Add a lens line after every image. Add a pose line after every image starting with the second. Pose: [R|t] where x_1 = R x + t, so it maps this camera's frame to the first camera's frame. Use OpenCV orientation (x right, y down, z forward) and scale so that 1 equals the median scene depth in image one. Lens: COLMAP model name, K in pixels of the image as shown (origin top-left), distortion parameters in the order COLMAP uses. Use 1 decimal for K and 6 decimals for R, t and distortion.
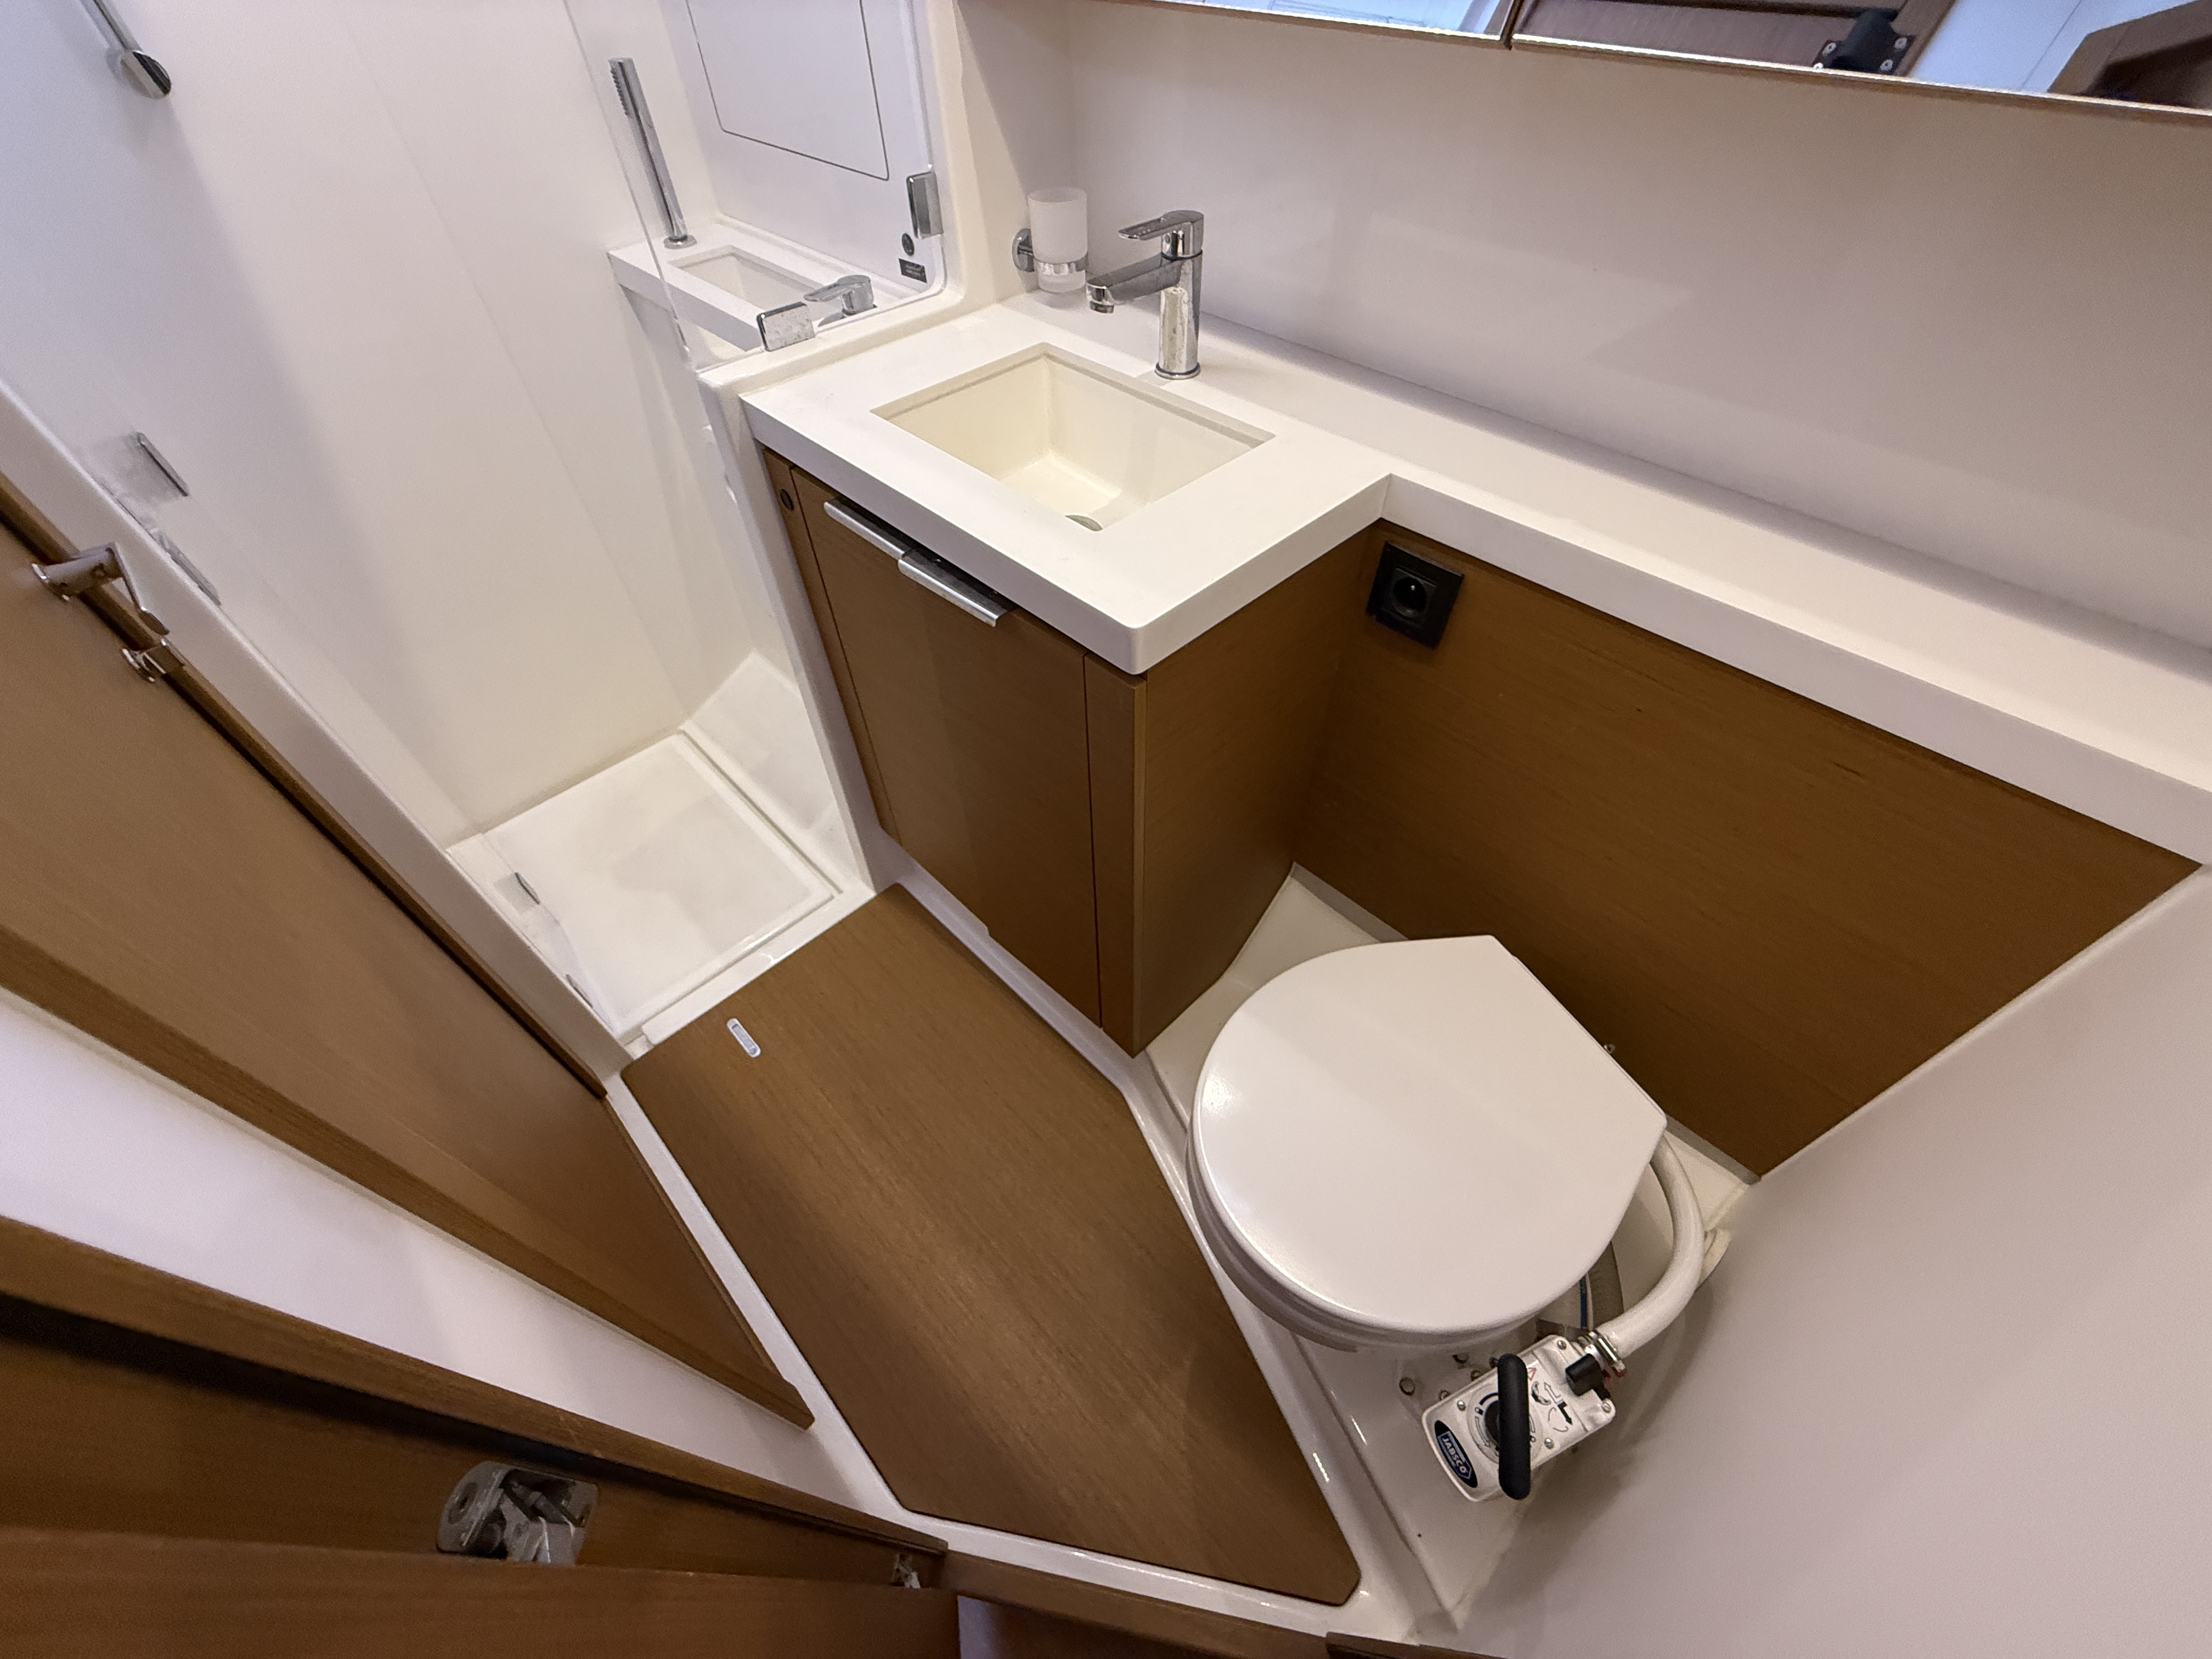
lens RADIAL K [[881.4, 0, 1107.3], [0, 881.4, 832.9], [0, 0, 1]] dist [-0.000415, 0.000287]
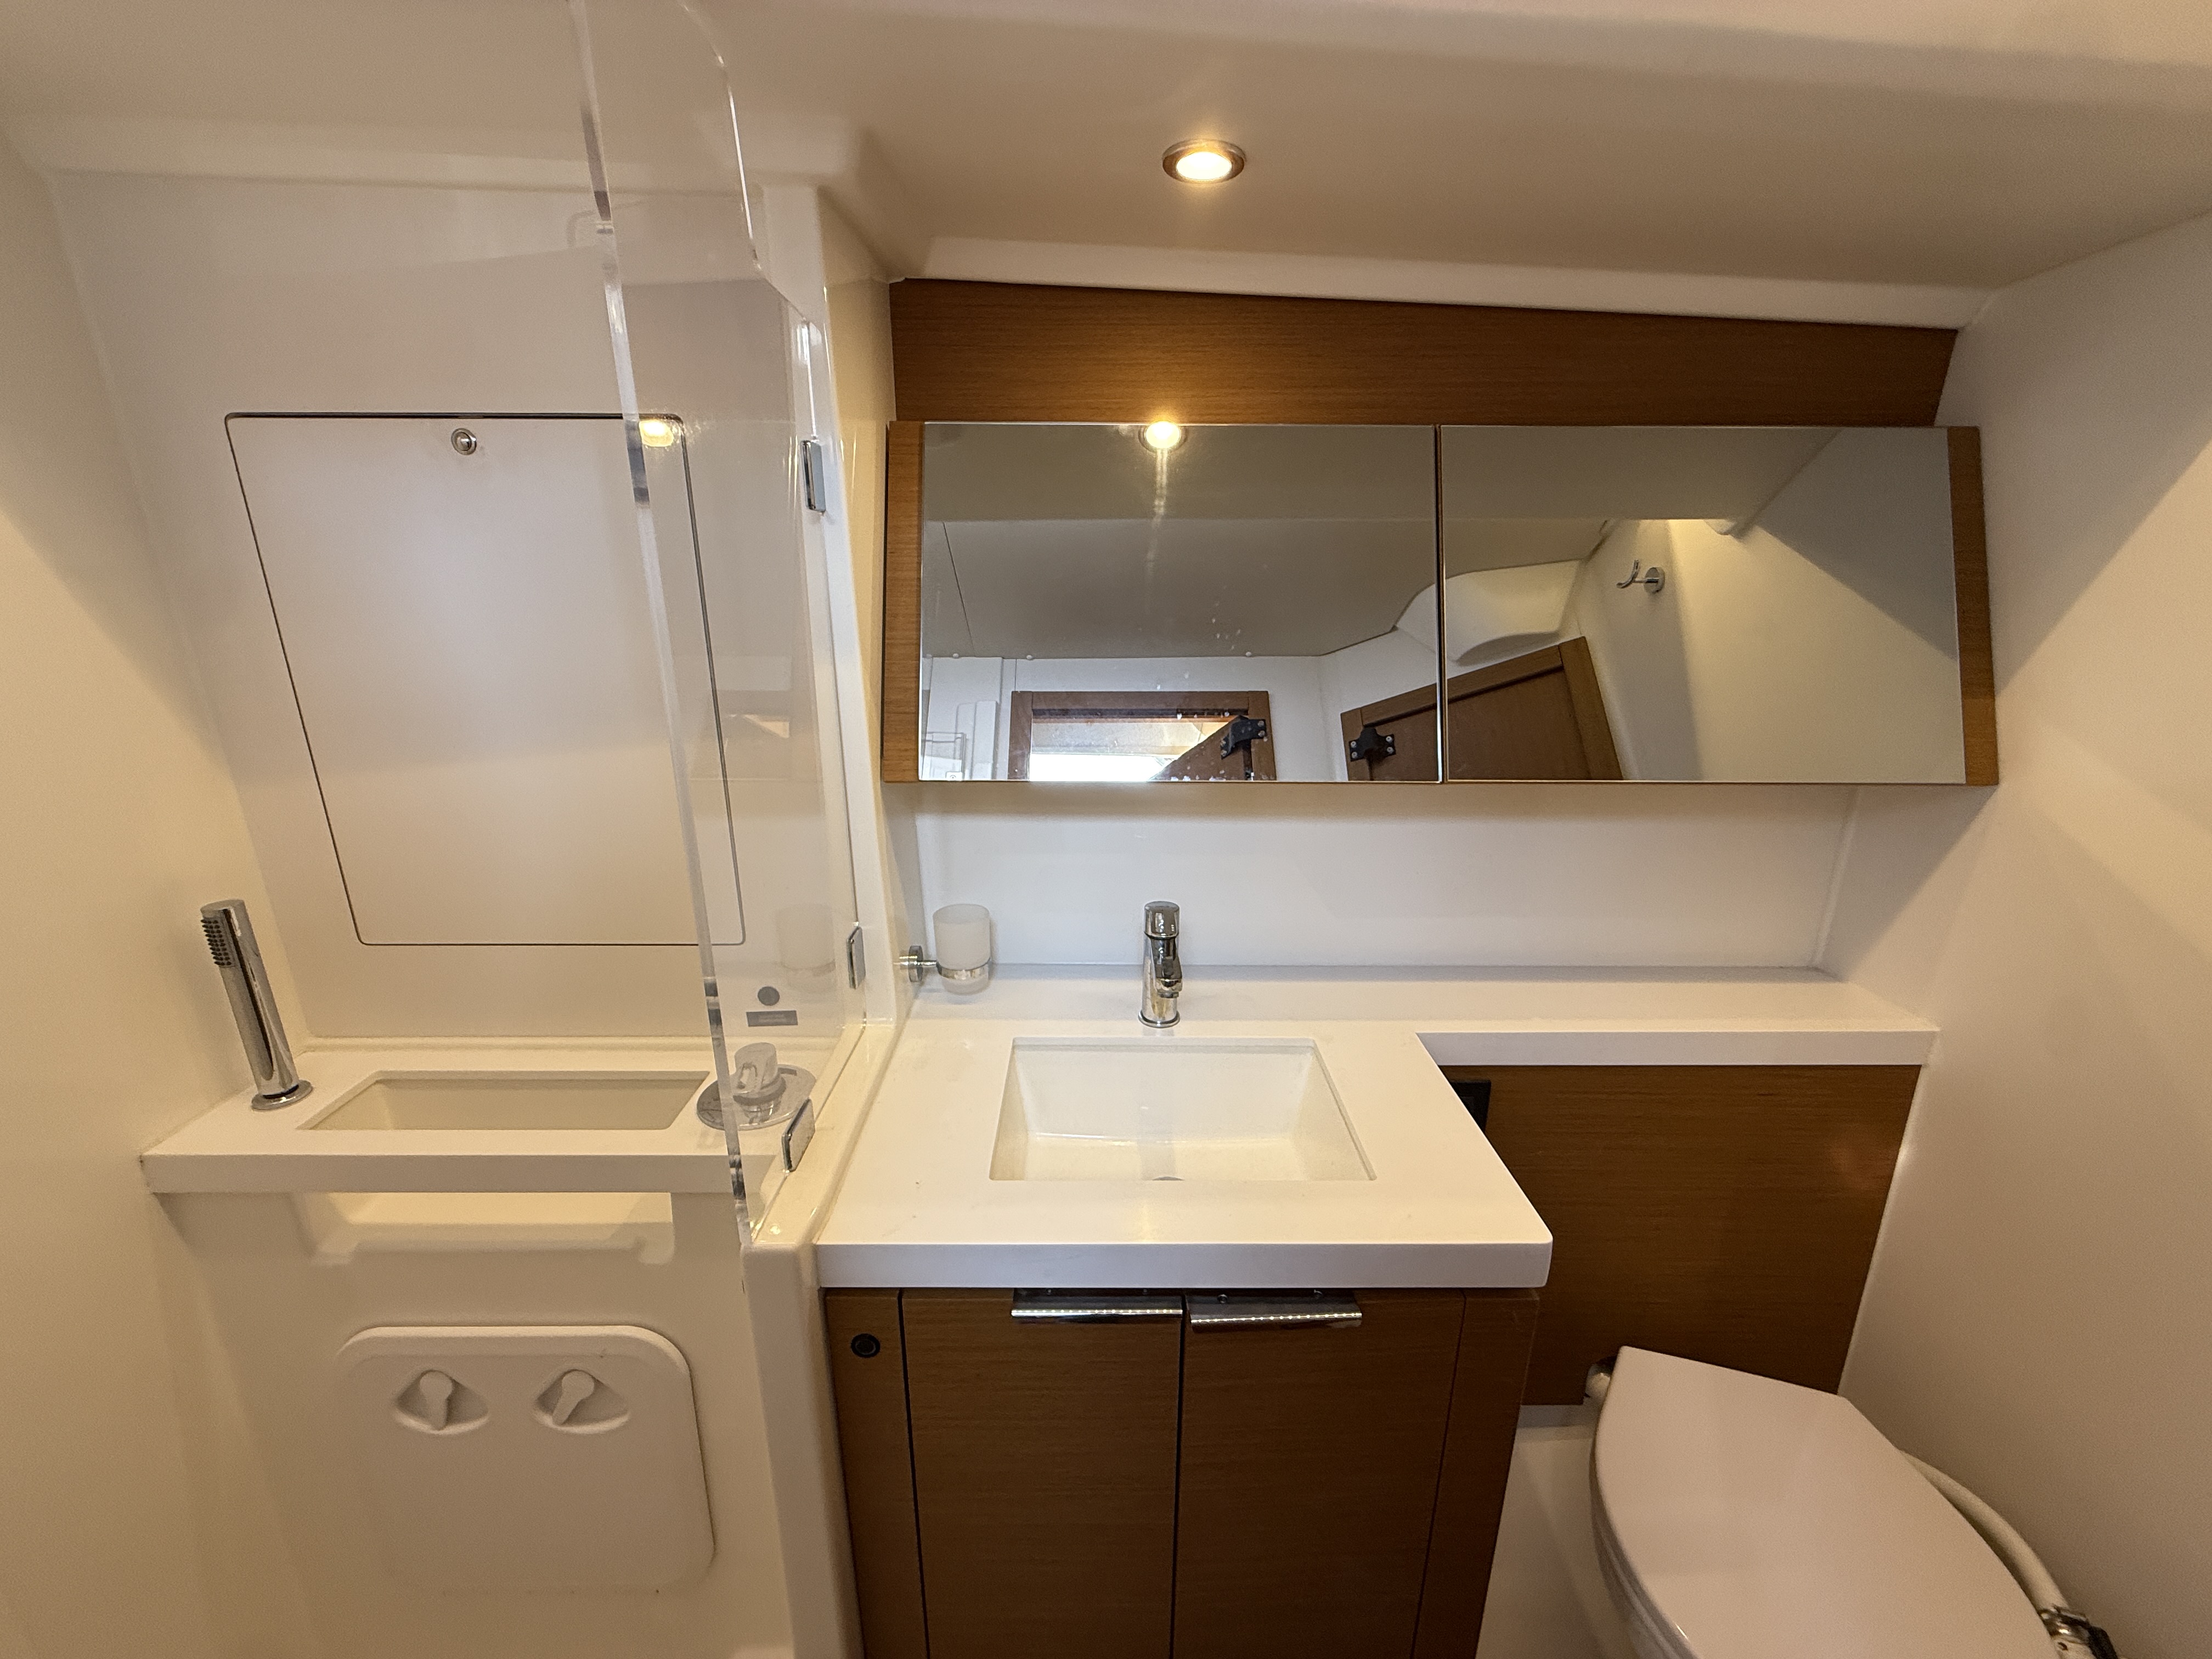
lens RADIAL K [[881.4, 0, 1105.7], [0, 881.4, 833.0], [0, 0, 1]] dist [-0.000415, 0.000287]
pose [[0.696068, -0.192384, 0.691721, -0.521233], [0.532777, 0.784230, -0.318013, -0.295726], [-0.481287, 0.589892, 0.648375, 0.134650]]
